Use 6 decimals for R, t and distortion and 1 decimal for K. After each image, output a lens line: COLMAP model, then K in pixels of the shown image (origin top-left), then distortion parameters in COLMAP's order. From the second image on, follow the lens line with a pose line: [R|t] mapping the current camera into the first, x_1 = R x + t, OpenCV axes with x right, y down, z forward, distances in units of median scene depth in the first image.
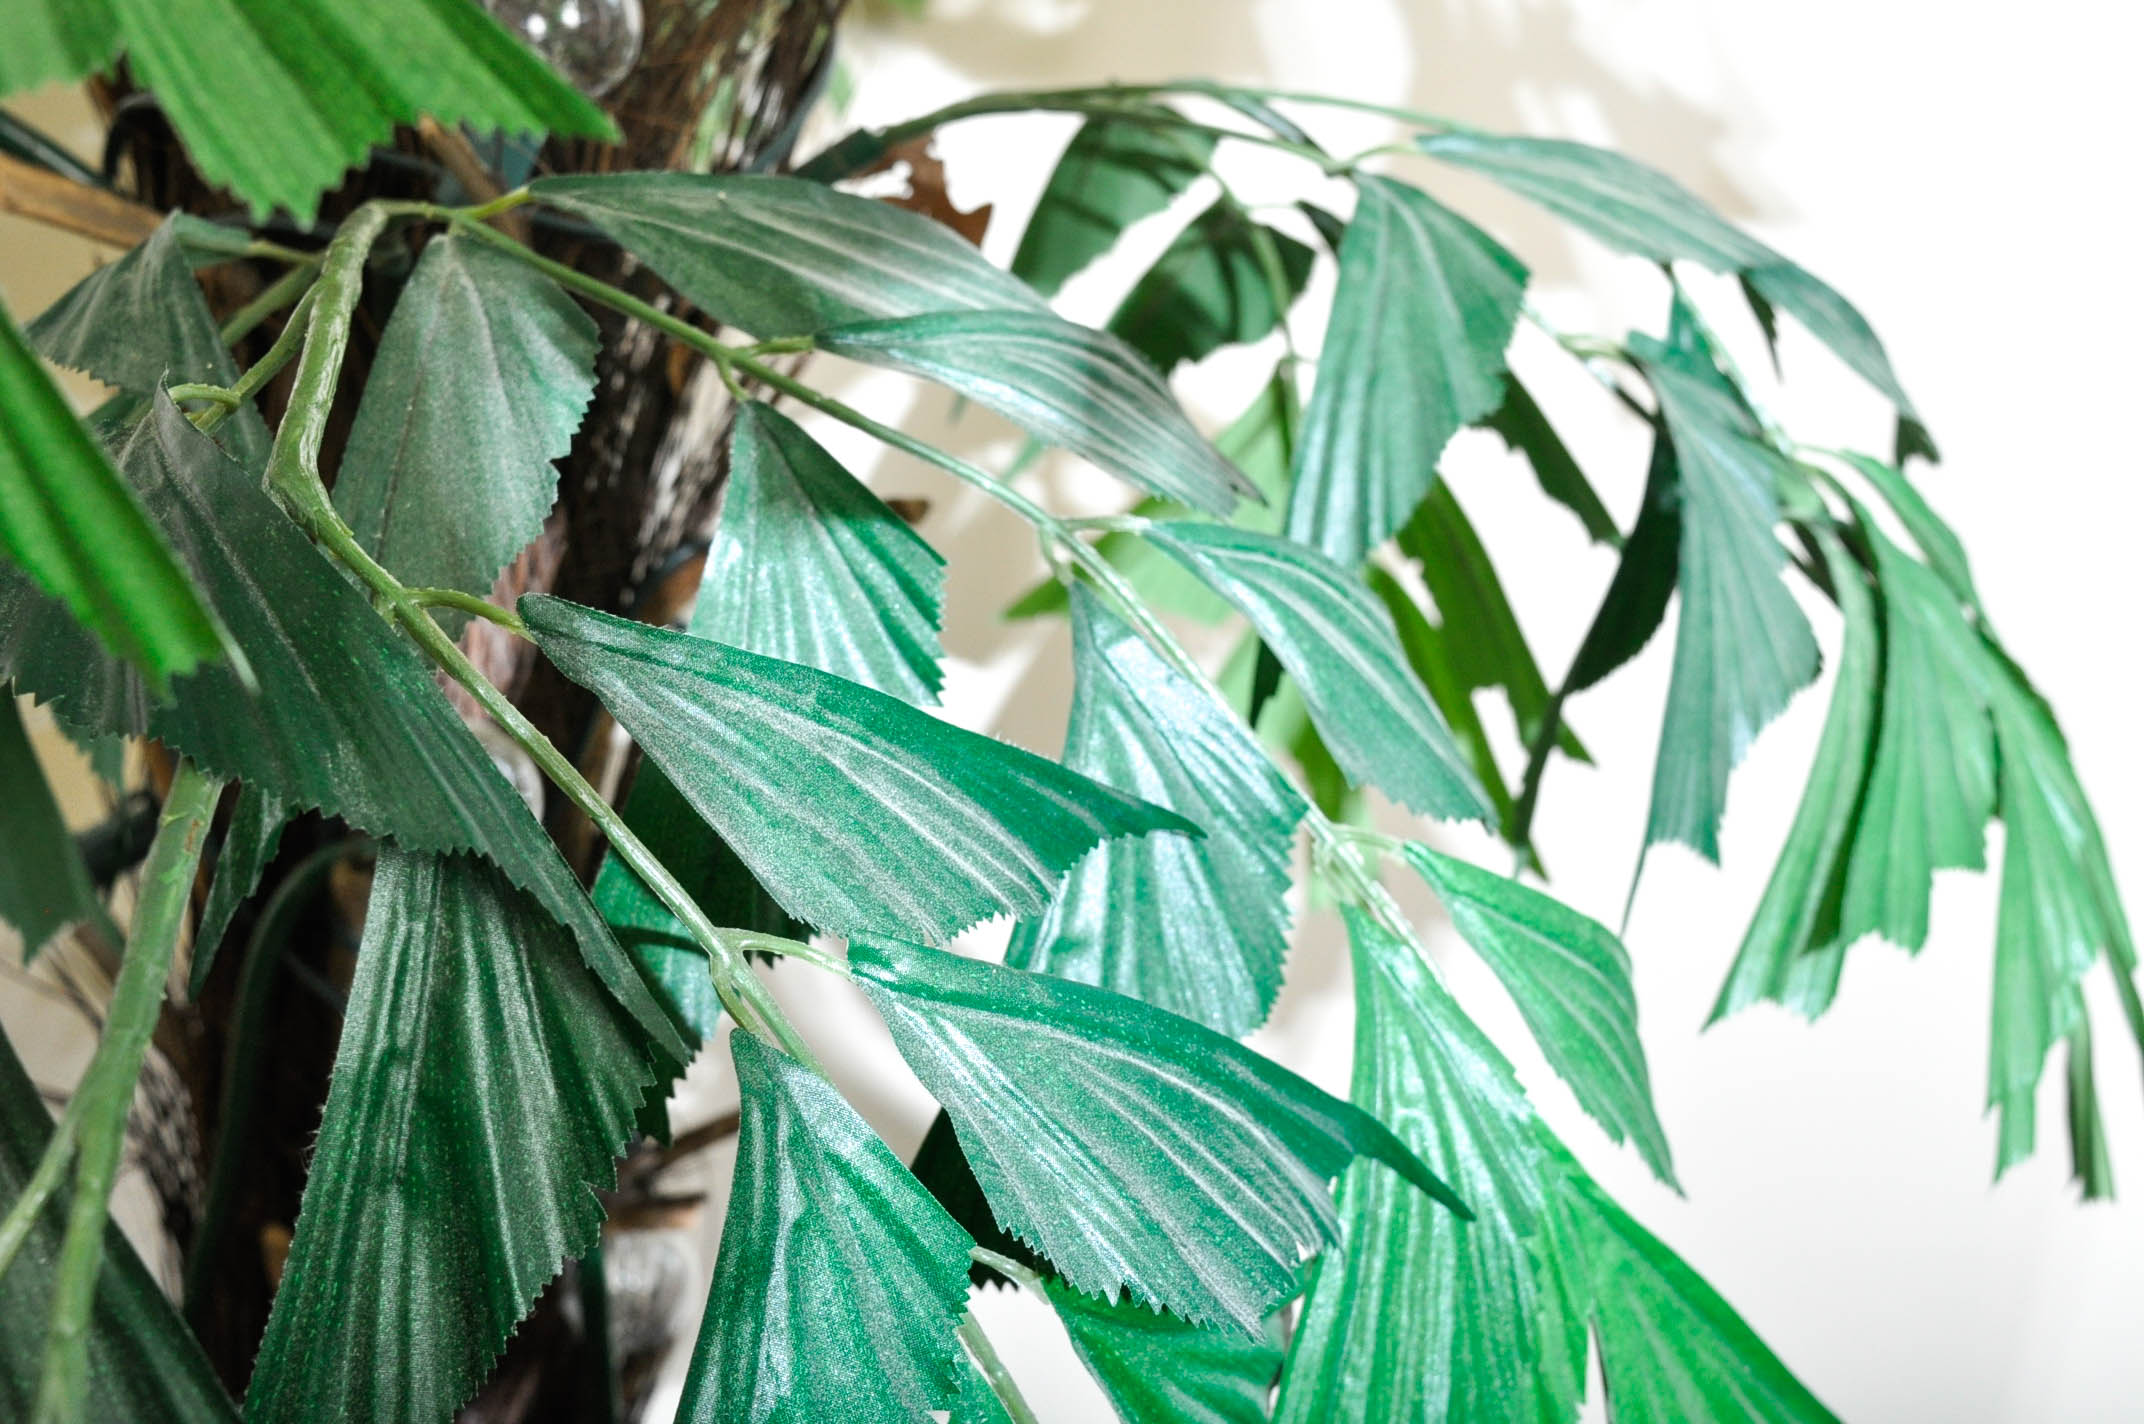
lens RADIAL K [[3331.7, 0, 1072.0], [0, 3331.7, 712.0], [0, 0, 1]] dist [0.007950, 0.021709]
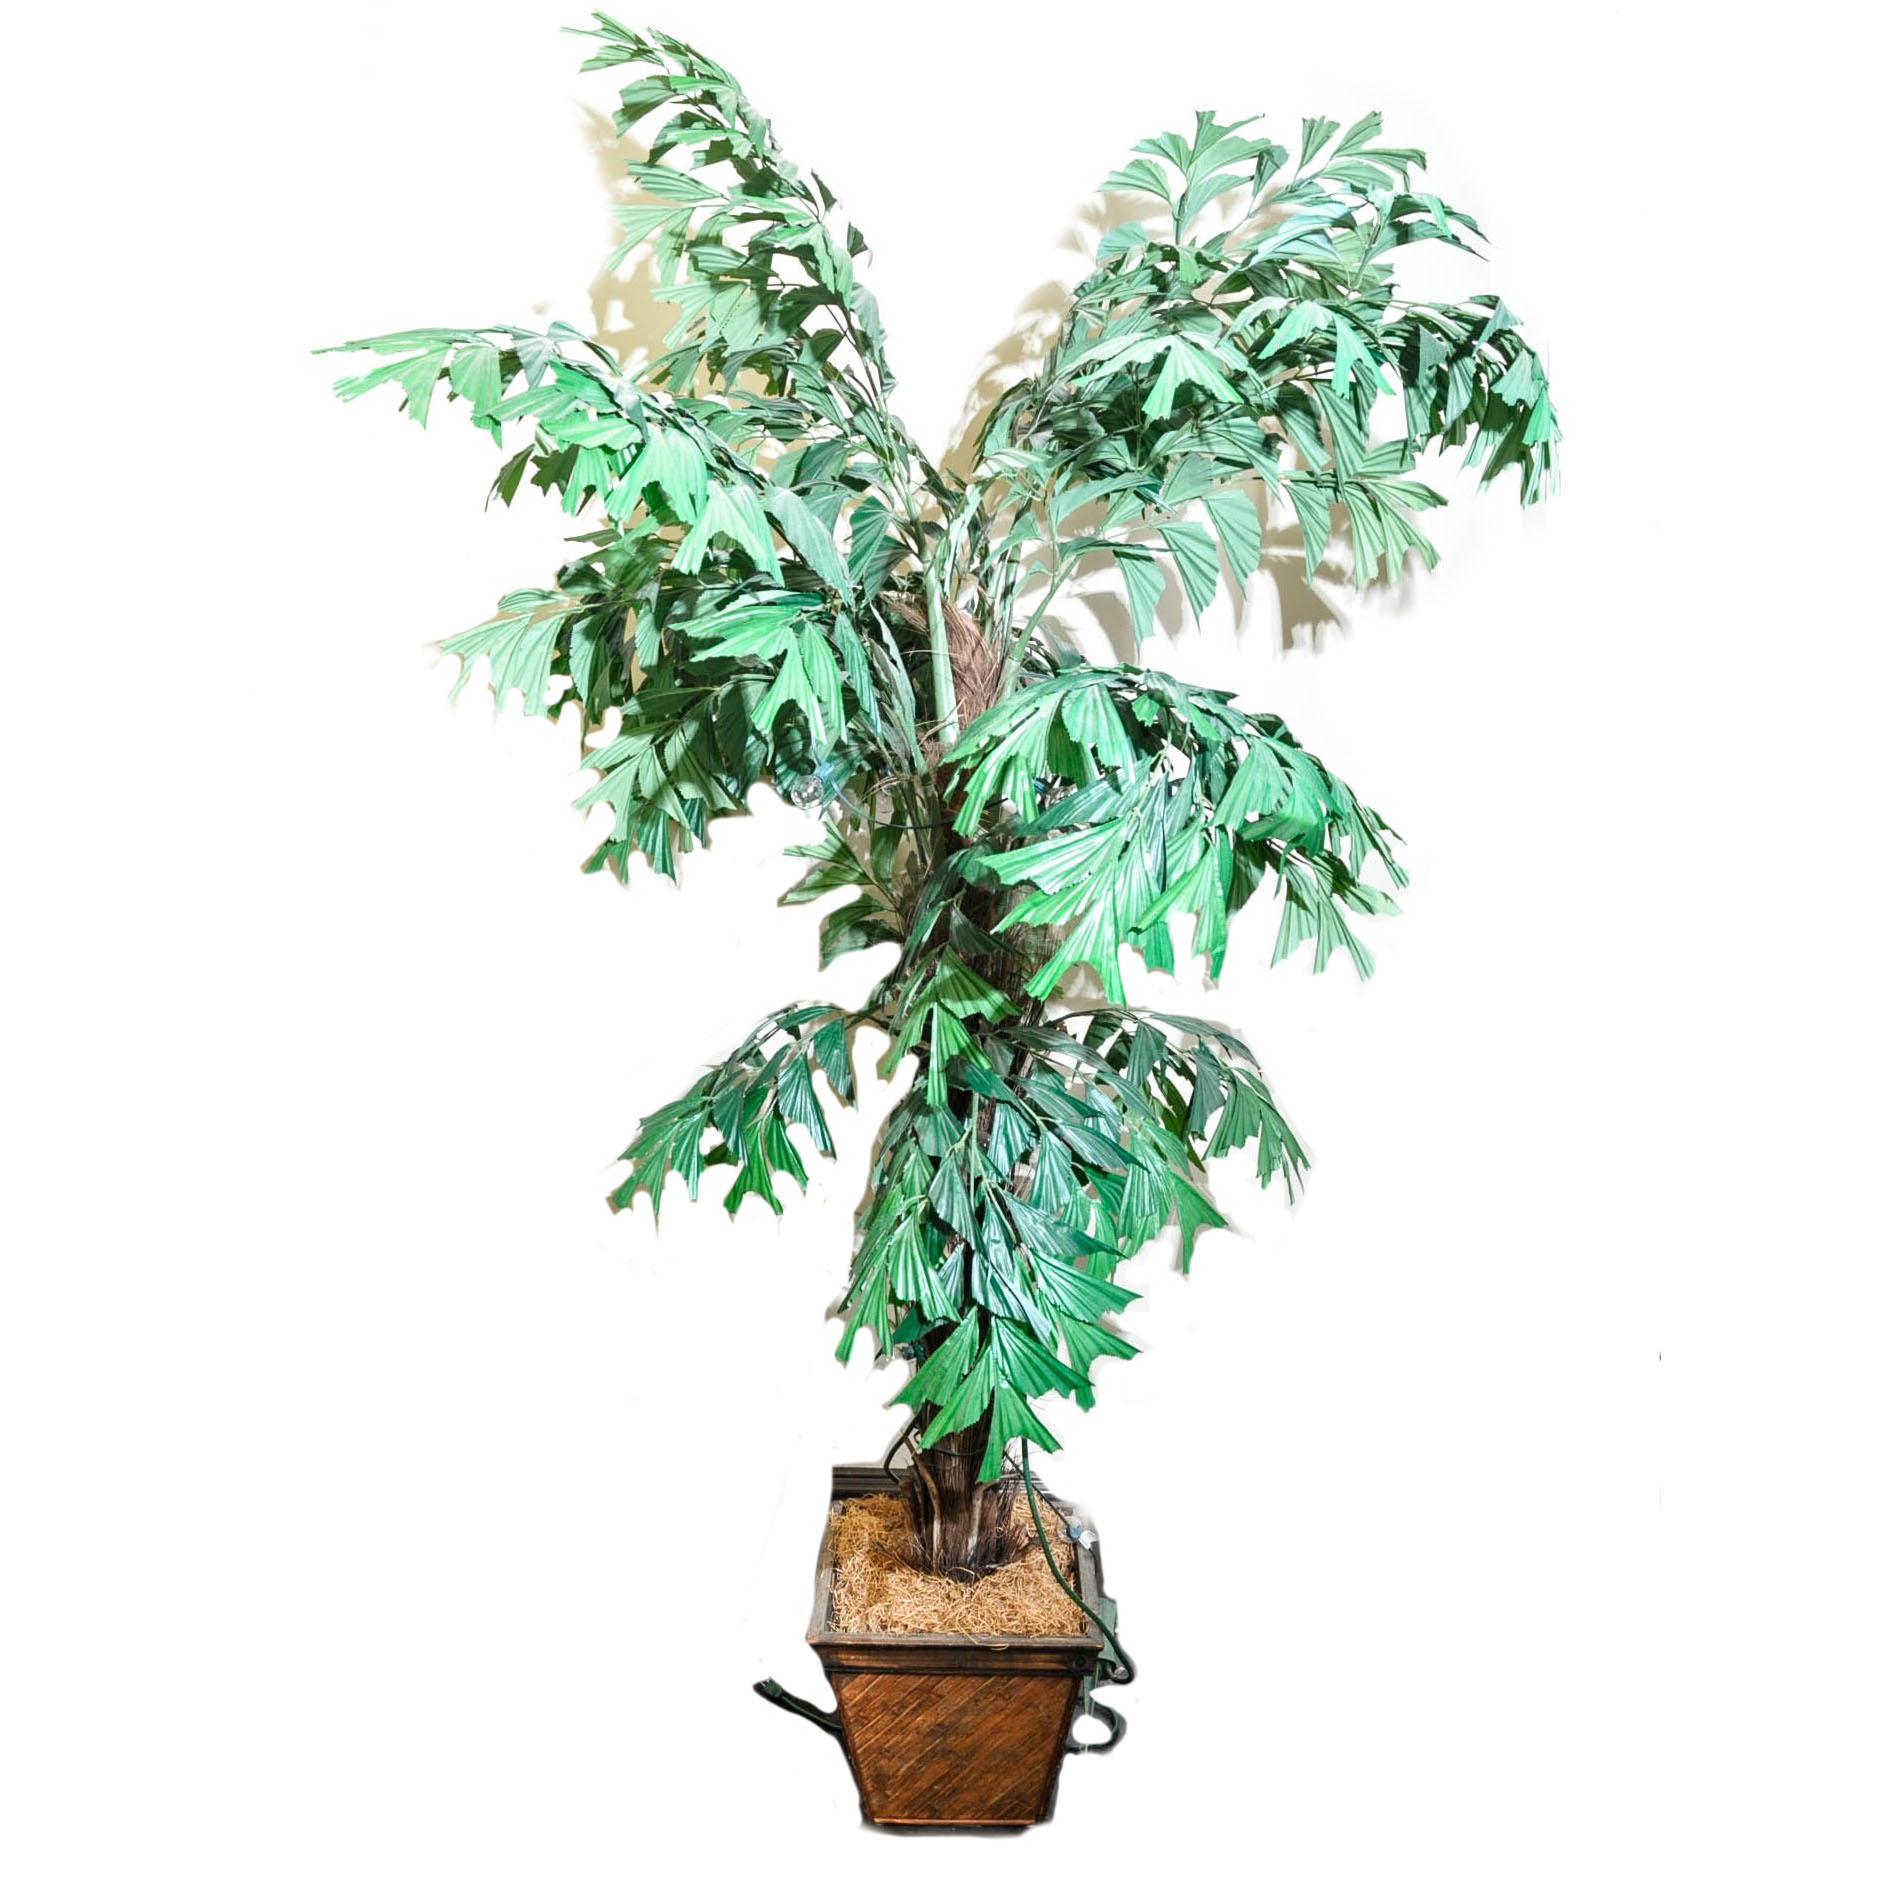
lens RADIAL K [[2089.0, 0, 949.0], [0, 2089.0, 949.0], [0, 0, 1]] dist [-0.000117, -0.000185]
pose [[0.992344, -0.067119, -0.103670, 0.140849], [0.042624, 0.973981, -0.222583, 0.483177], [0.115912, 0.216460, 0.969386, -2.449694]]
